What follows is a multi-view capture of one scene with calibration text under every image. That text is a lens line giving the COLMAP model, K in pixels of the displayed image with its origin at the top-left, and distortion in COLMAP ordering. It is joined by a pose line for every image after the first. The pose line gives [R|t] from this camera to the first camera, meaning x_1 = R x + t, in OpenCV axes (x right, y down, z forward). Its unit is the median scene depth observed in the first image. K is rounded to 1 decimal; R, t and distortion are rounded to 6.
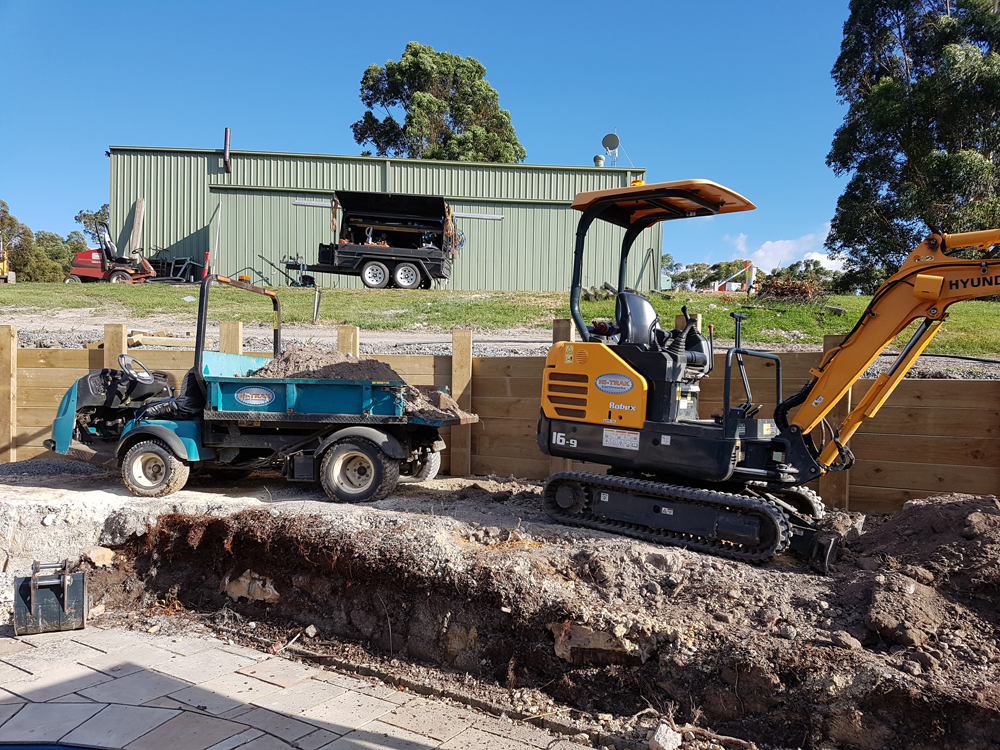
lens RADIAL K [[761.9, 0, 496.7], [0, 761.9, 401.5], [0, 0, 1]] dist [0.242143, -0.426776]
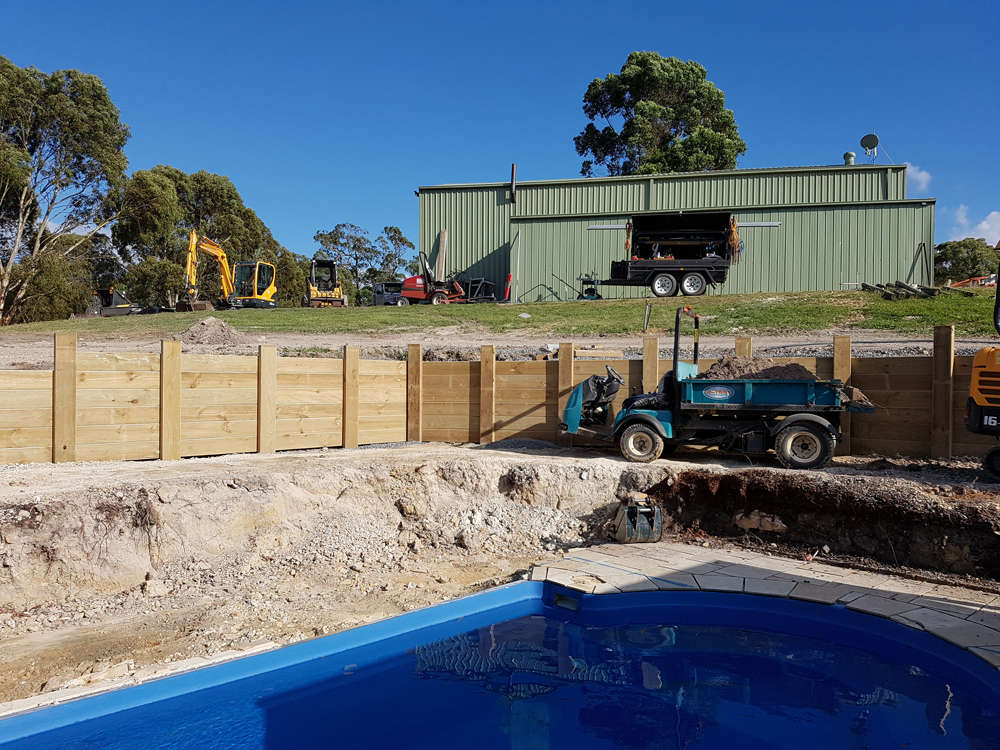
lens RADIAL K [[761.9, 0, 496.7], [0, 761.9, 401.5], [0, 0, 1]] dist [0.242143, -0.426776]
pose [[0.974912, -0.010832, -0.222328, -0.146352], [0.012283, 0.999911, 0.005148, -0.000965], [0.222253, -0.007750, 0.974958, -0.171234]]
